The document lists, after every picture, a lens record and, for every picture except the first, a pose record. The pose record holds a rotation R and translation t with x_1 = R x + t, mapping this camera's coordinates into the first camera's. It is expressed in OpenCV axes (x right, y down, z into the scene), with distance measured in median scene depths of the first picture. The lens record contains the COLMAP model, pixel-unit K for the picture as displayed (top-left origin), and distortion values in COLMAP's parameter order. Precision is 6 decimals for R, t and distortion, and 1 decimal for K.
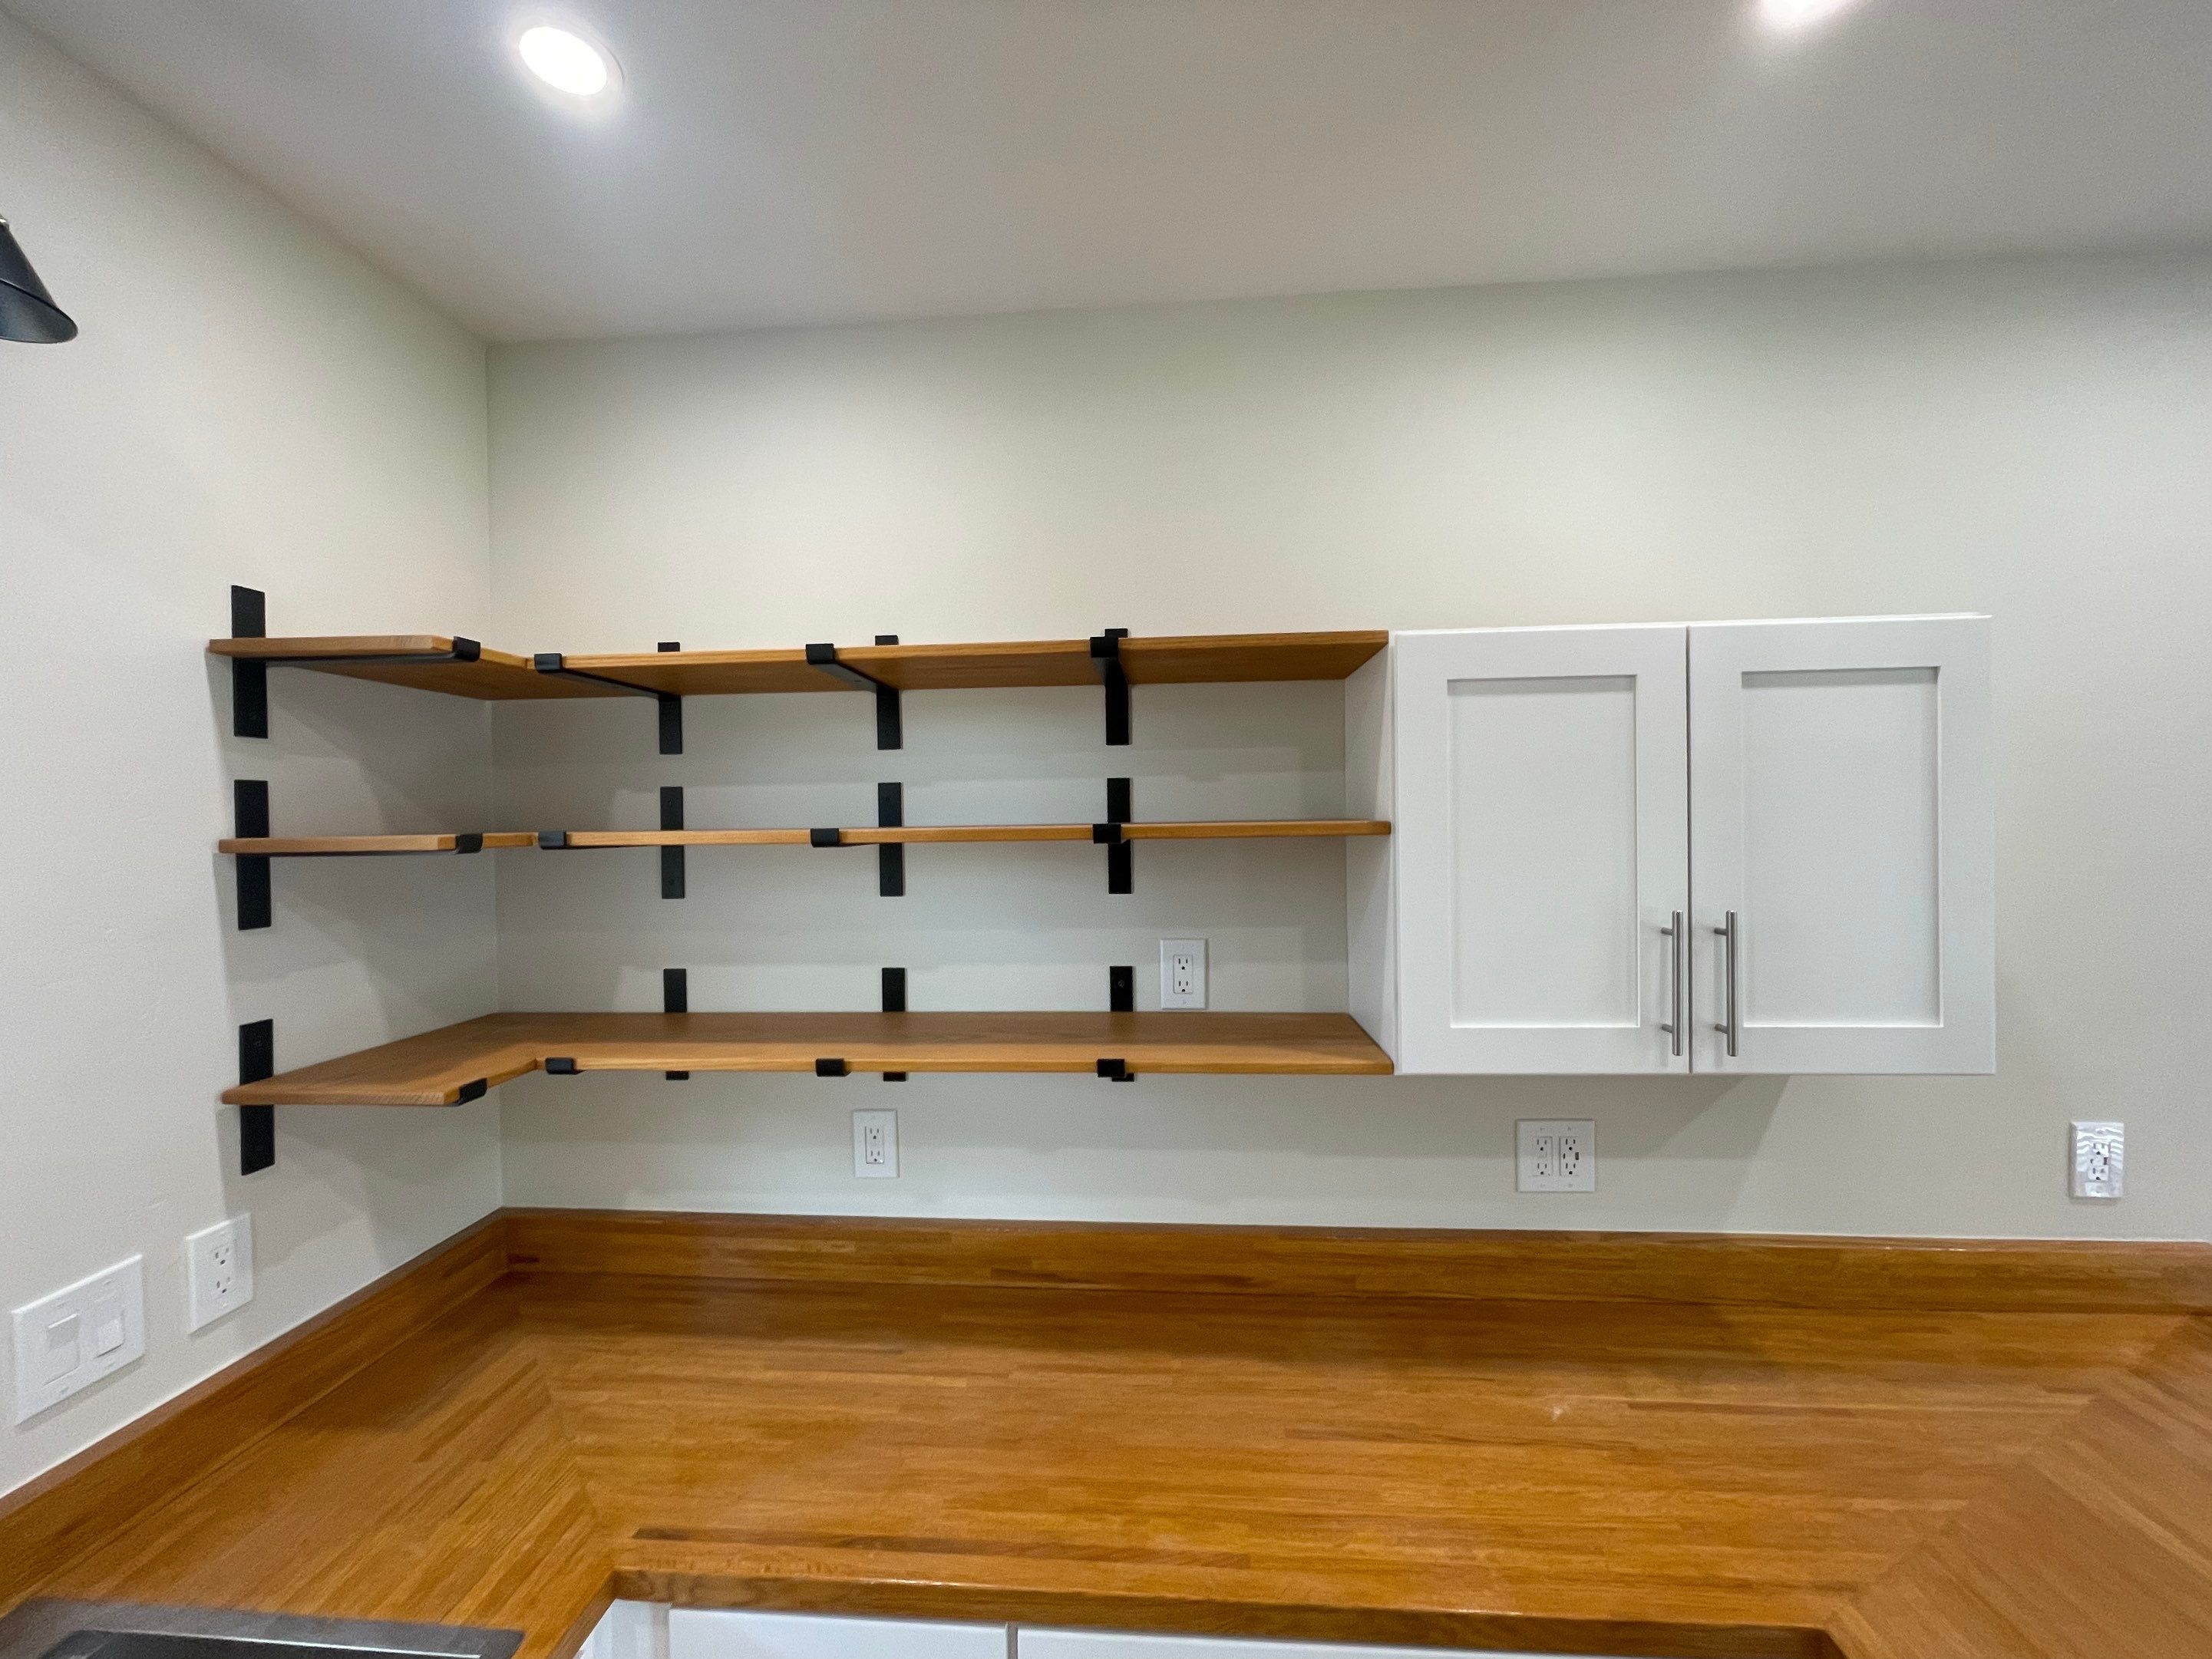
lens RADIAL K [[891.5, 0, 1103.2], [0, 891.5, 819.5], [0, 0, 1]] dist [-0.002326, -0.000604]
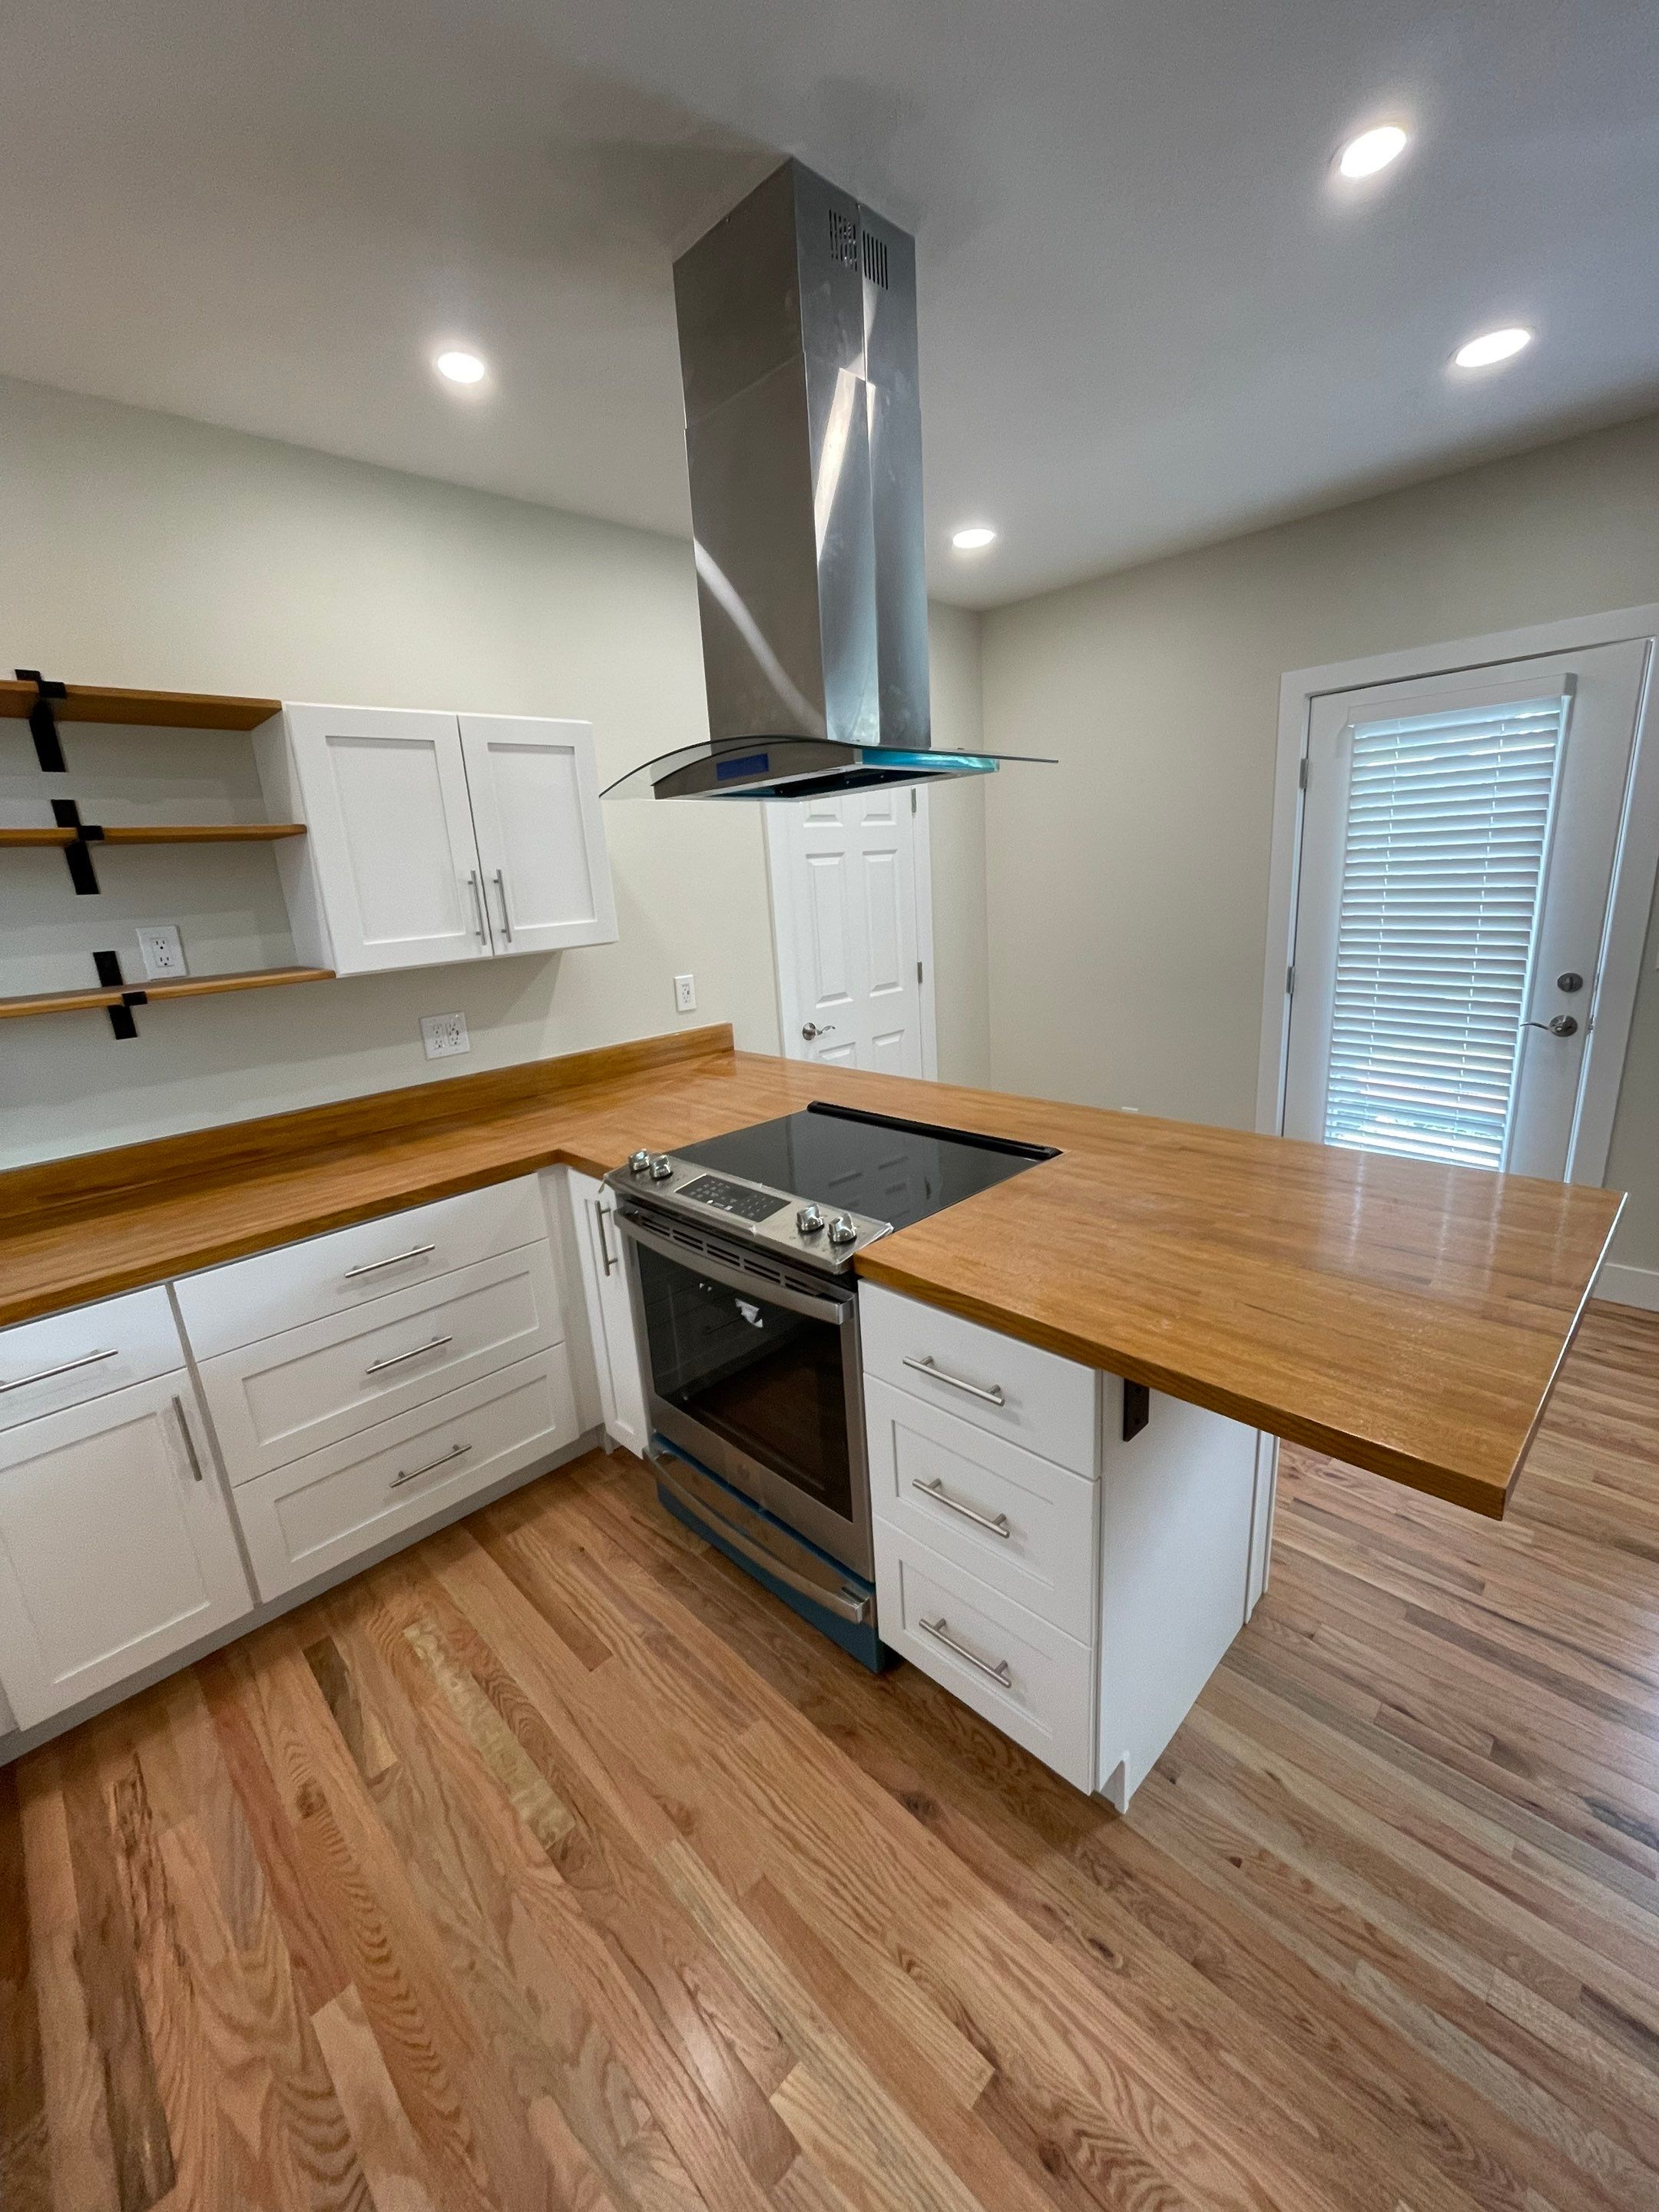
lens RADIAL K [[891.6, 0, 834.7], [0, 891.6, 1102.3], [0, 0, 1]] dist [-0.002326, -0.000604]
pose [[0.658701, -0.219017, 0.719823, -0.321063], [0.054883, 0.968134, 0.244346, 0.146123], [-0.750400, -0.121445, 0.649731, -0.843443]]
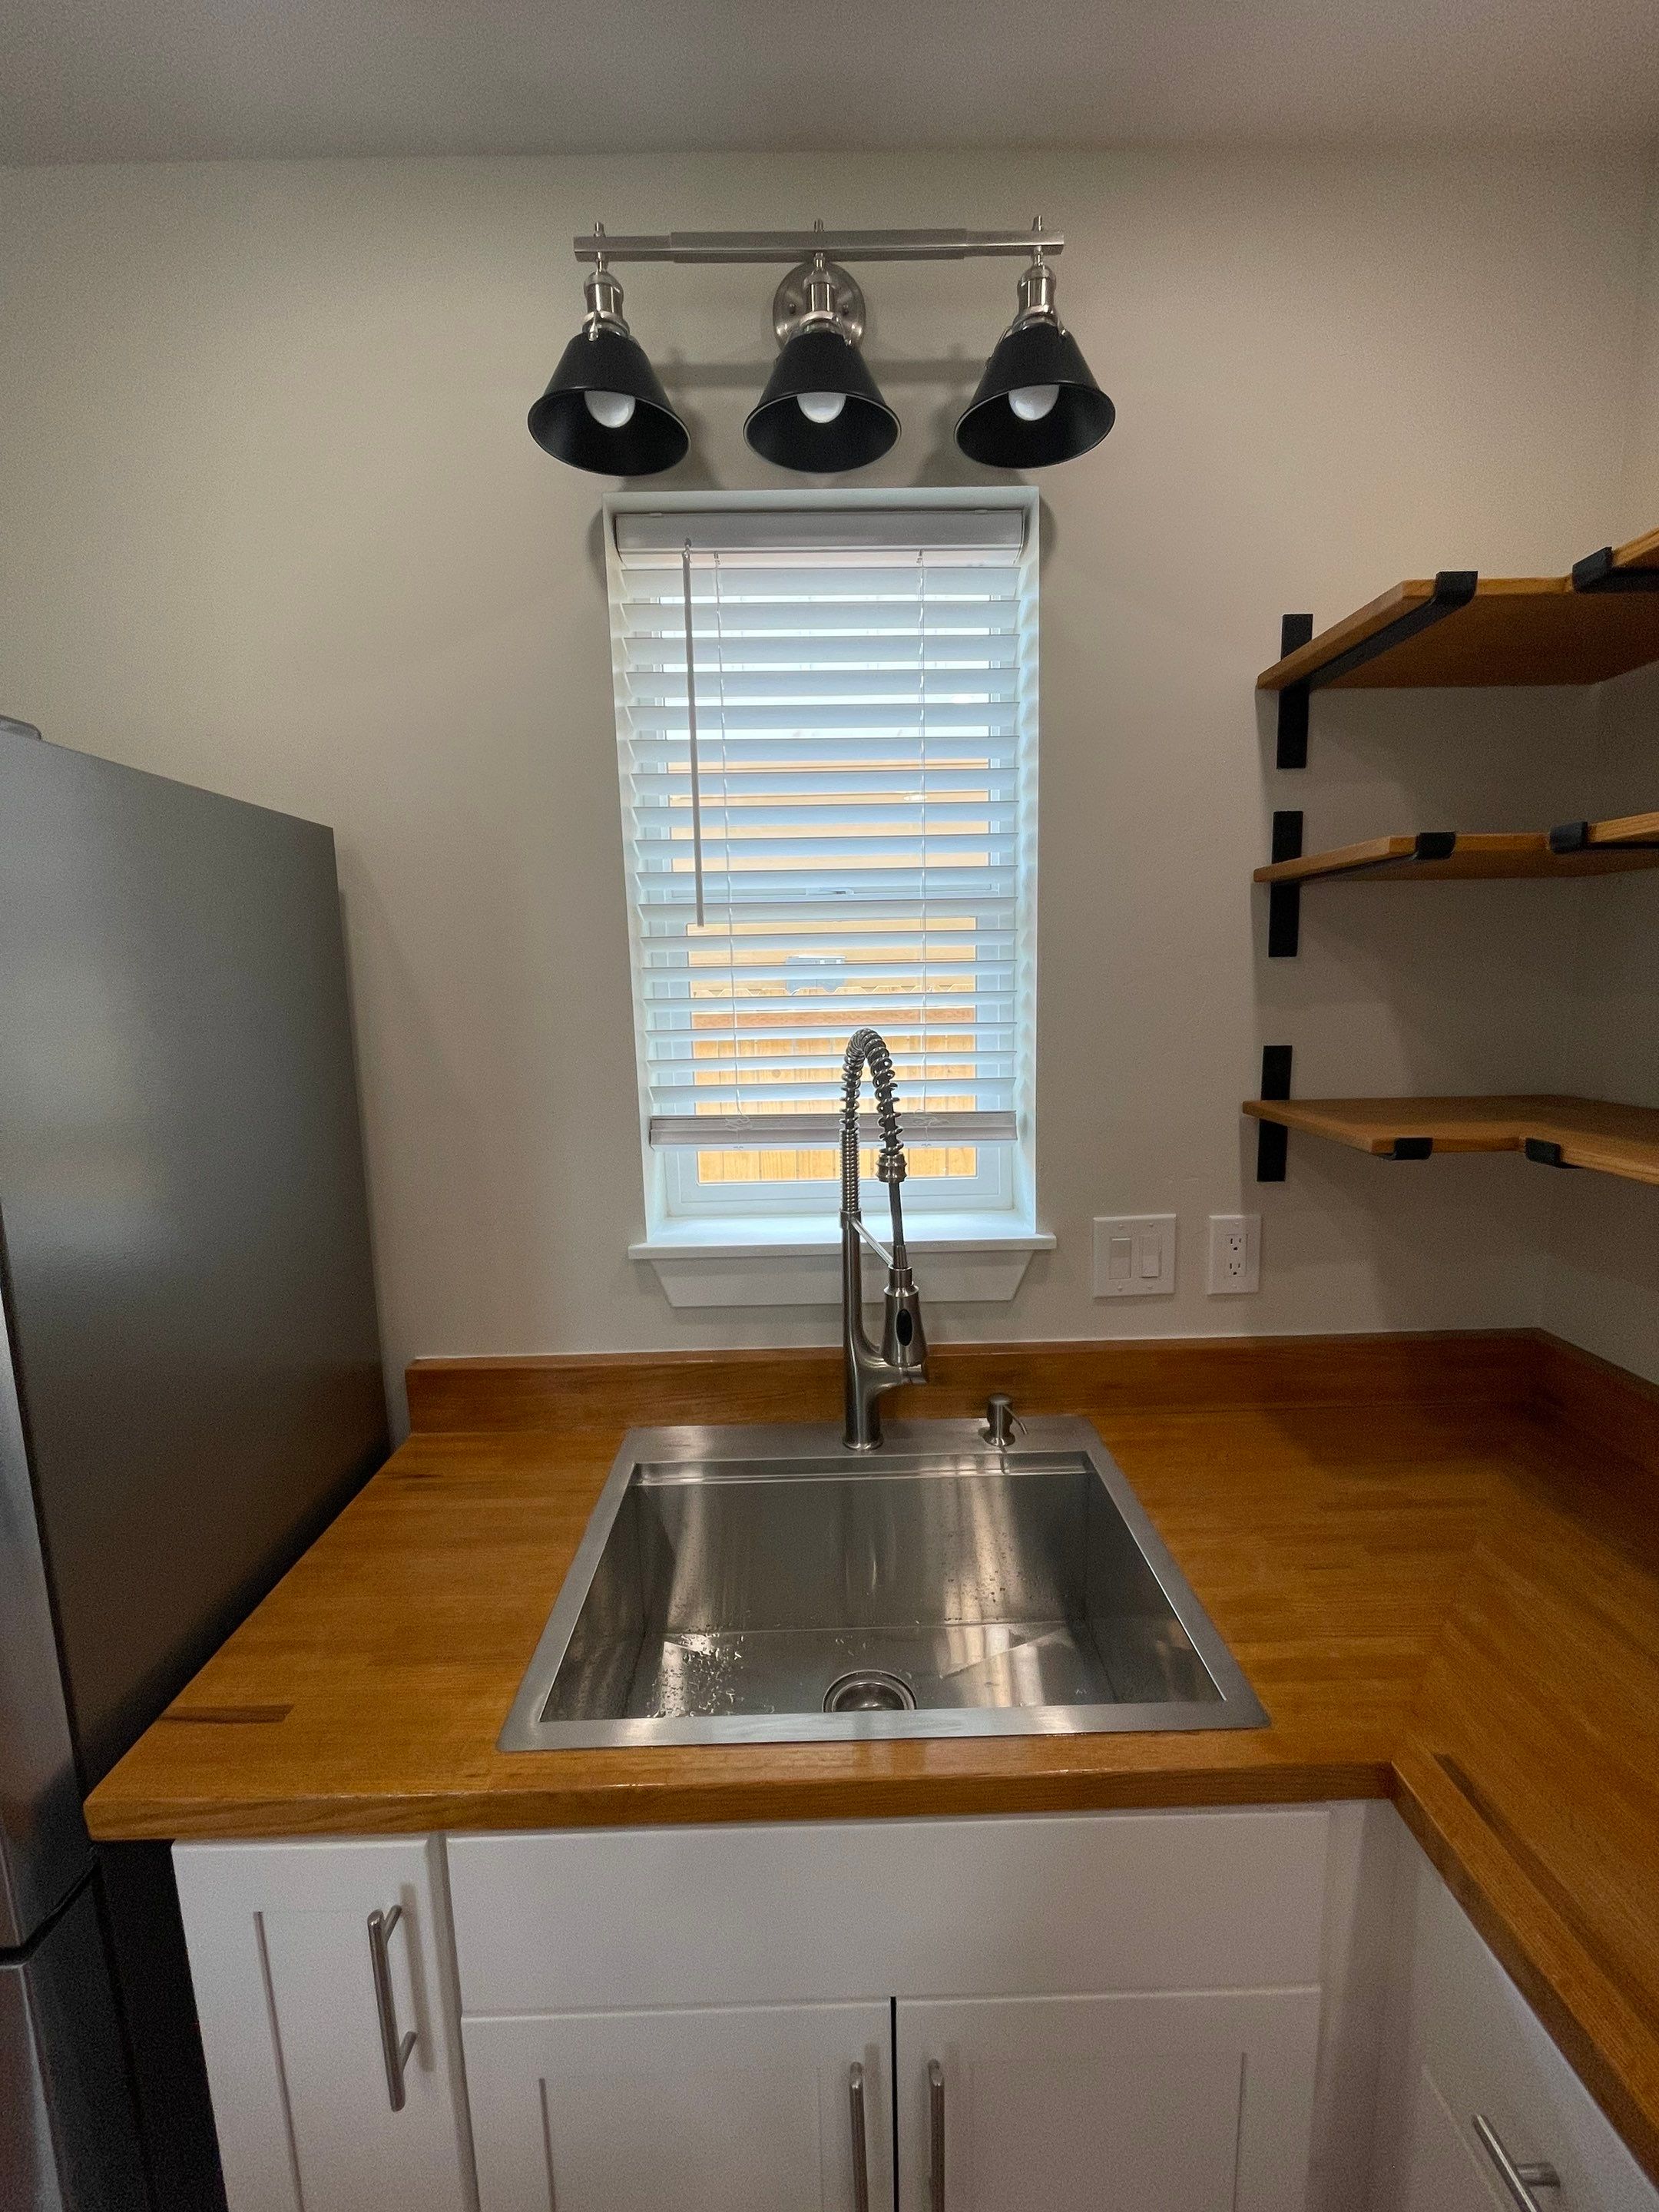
lens RADIAL K [[891.6, 0, 834.7], [0, 891.6, 1102.3], [0, 0, 1]] dist [-0.002326, -0.000604]
pose [[0.085232, 0.153058, -0.984535, 0.063697], [0.017927, 0.987735, 0.155107, 0.115534], [0.996200, -0.030870, 0.081443, 0.369531]]
